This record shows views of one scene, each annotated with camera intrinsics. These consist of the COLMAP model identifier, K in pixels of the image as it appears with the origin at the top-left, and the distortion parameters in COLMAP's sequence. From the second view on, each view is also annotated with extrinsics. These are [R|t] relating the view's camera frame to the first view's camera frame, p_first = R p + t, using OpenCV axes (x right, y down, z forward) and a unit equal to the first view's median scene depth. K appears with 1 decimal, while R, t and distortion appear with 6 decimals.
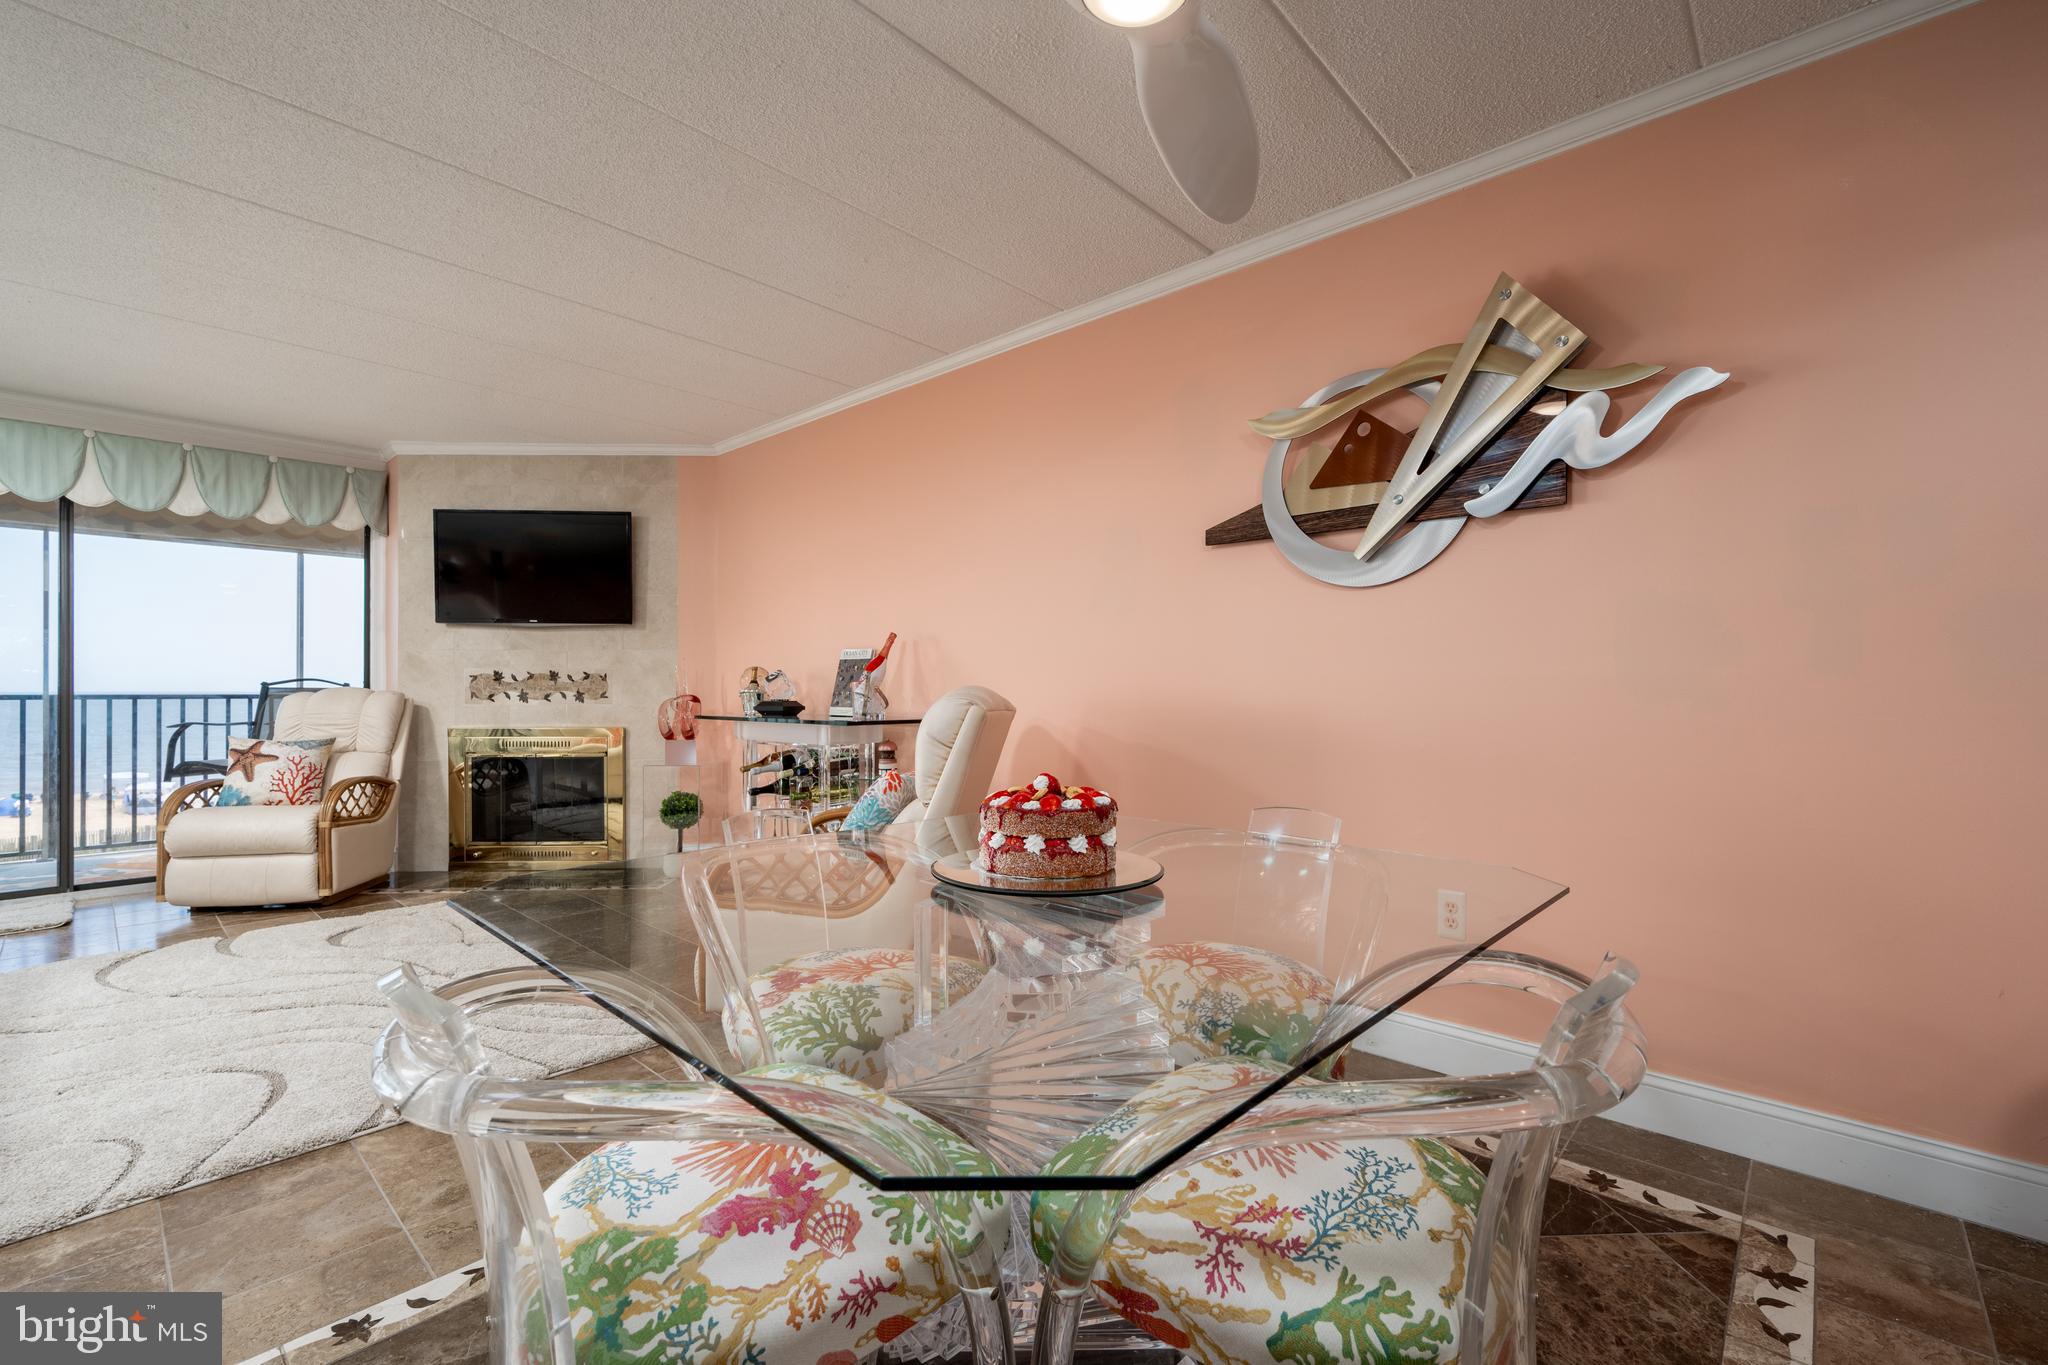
lens RADIAL K [[876.6, 0, 1012.5], [0, 876.6, 688.2], [0, 0, 1]] dist [0.000614, -0.001729]
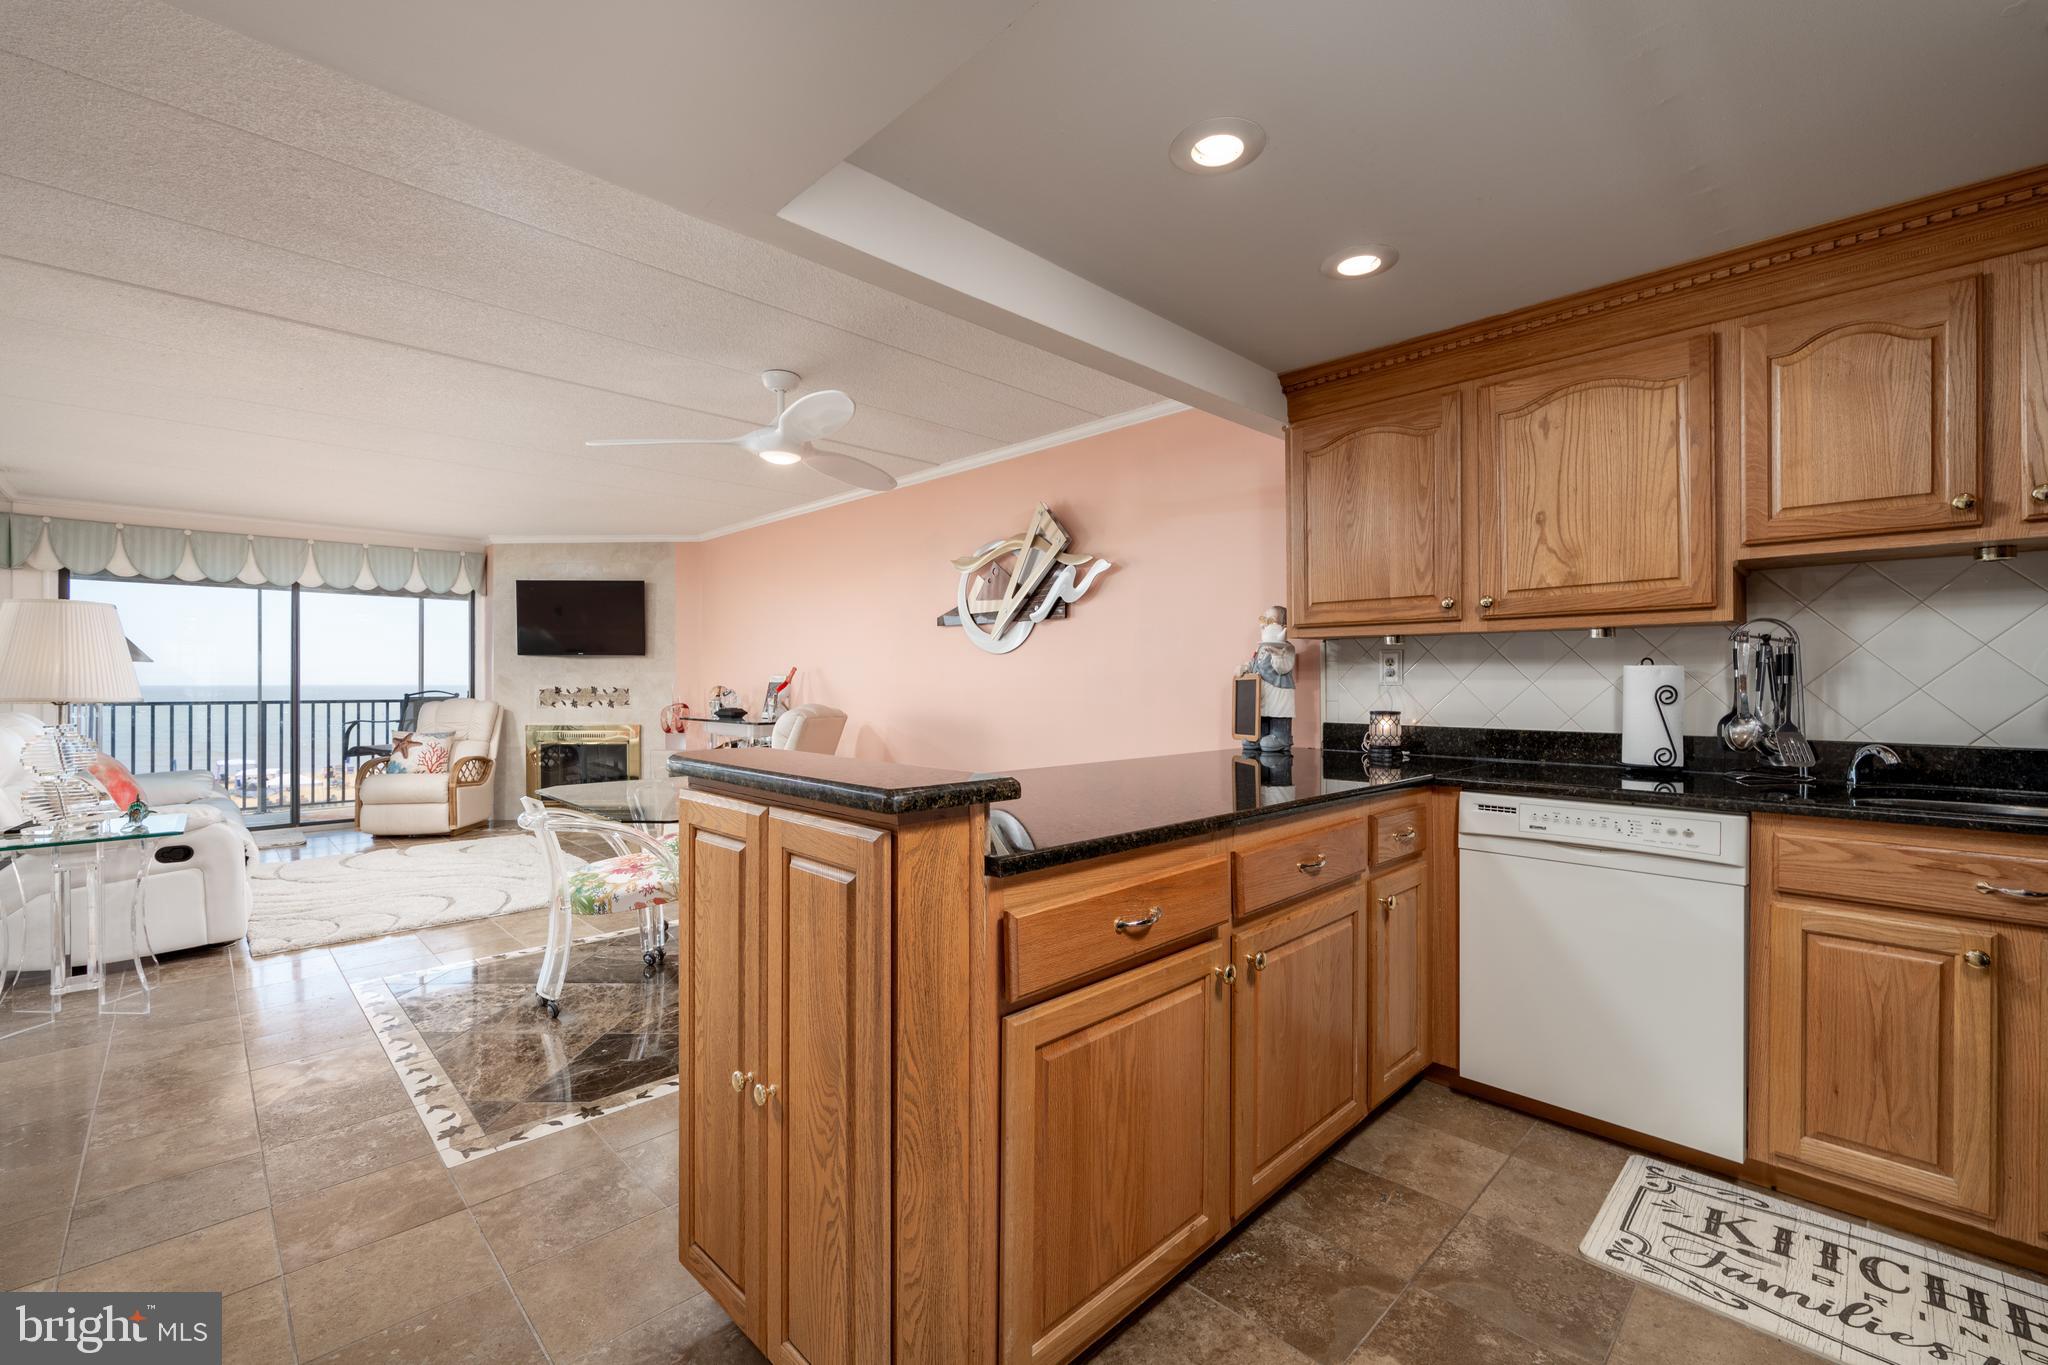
lens RADIAL K [[876.6, 0, 1017.4], [0, 876.6, 681.7], [0, 0, 1]] dist [0.000614, -0.001729]
pose [[0.998577, -0.000489, -0.053333, 0.293410], [0.000507, 1.000000, 0.000317, -0.030057], [0.053333, -0.000343, 0.998577, -0.480871]]
